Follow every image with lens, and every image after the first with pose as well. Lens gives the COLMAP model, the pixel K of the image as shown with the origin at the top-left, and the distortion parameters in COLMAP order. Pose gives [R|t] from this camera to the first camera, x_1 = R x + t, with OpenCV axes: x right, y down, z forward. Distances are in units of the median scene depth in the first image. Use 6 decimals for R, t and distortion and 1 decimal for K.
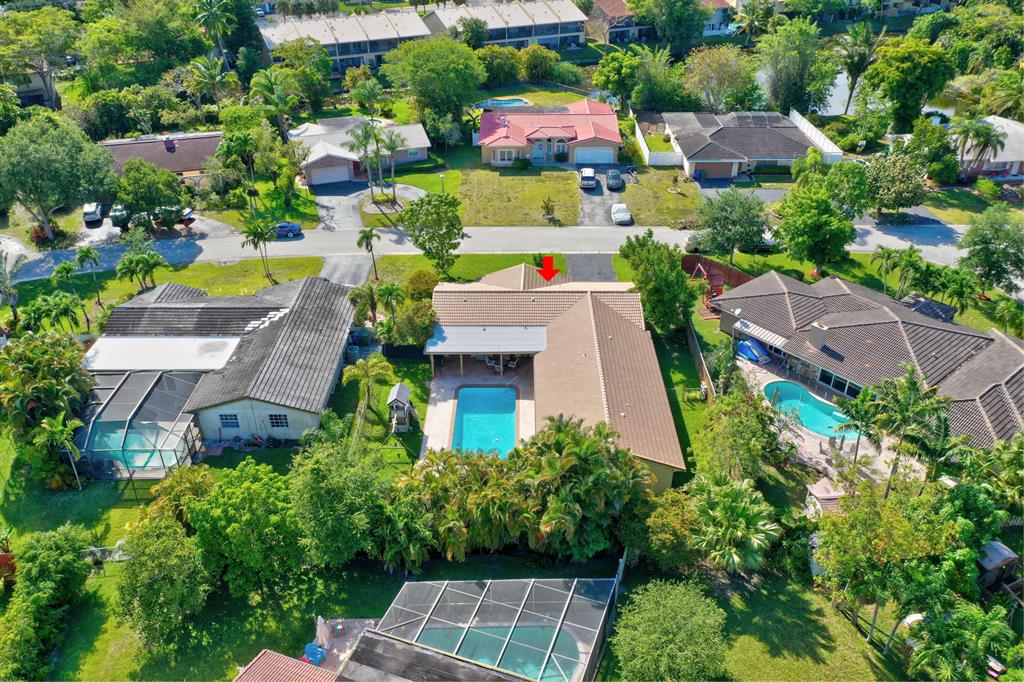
lens RADIAL K [[796.5, 0, 512.0], [0, 796.5, 341.0], [0, 0, 1]] dist [-0.014876, -0.003203]
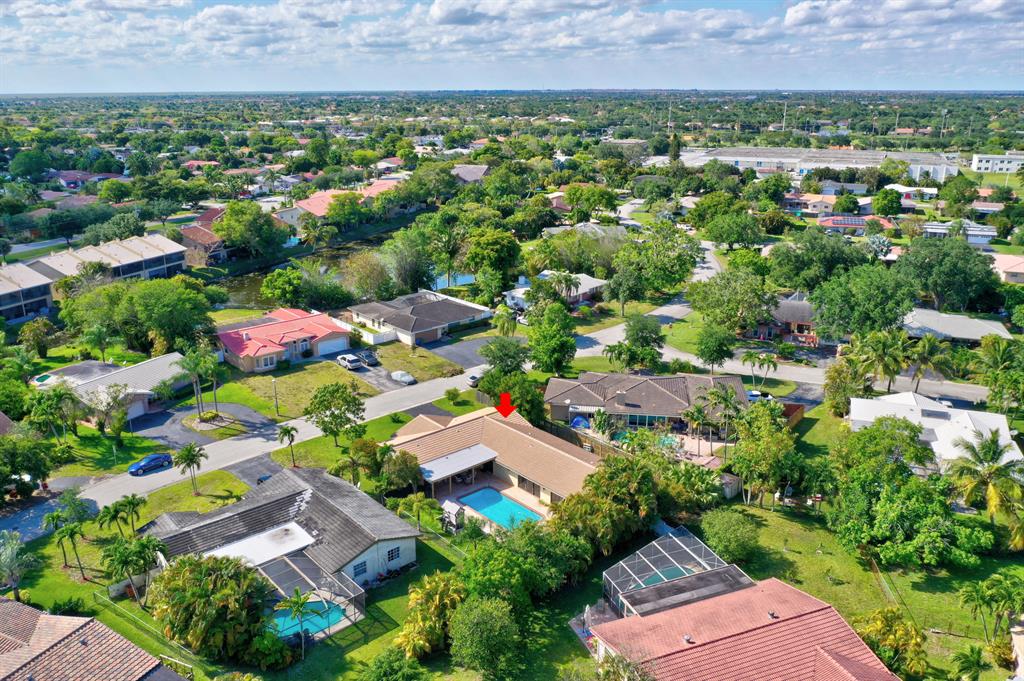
lens RADIAL K [[796.5, 0, 512.0], [0, 796.5, 340.5], [0, 0, 1]] dist [-0.014876, -0.003203]
pose [[0.743908, -0.197361, 0.638475, -0.501906], [0.345253, 0.931521, -0.114320, -0.004792], [-0.572190, 0.305479, 0.761105, -0.106476]]
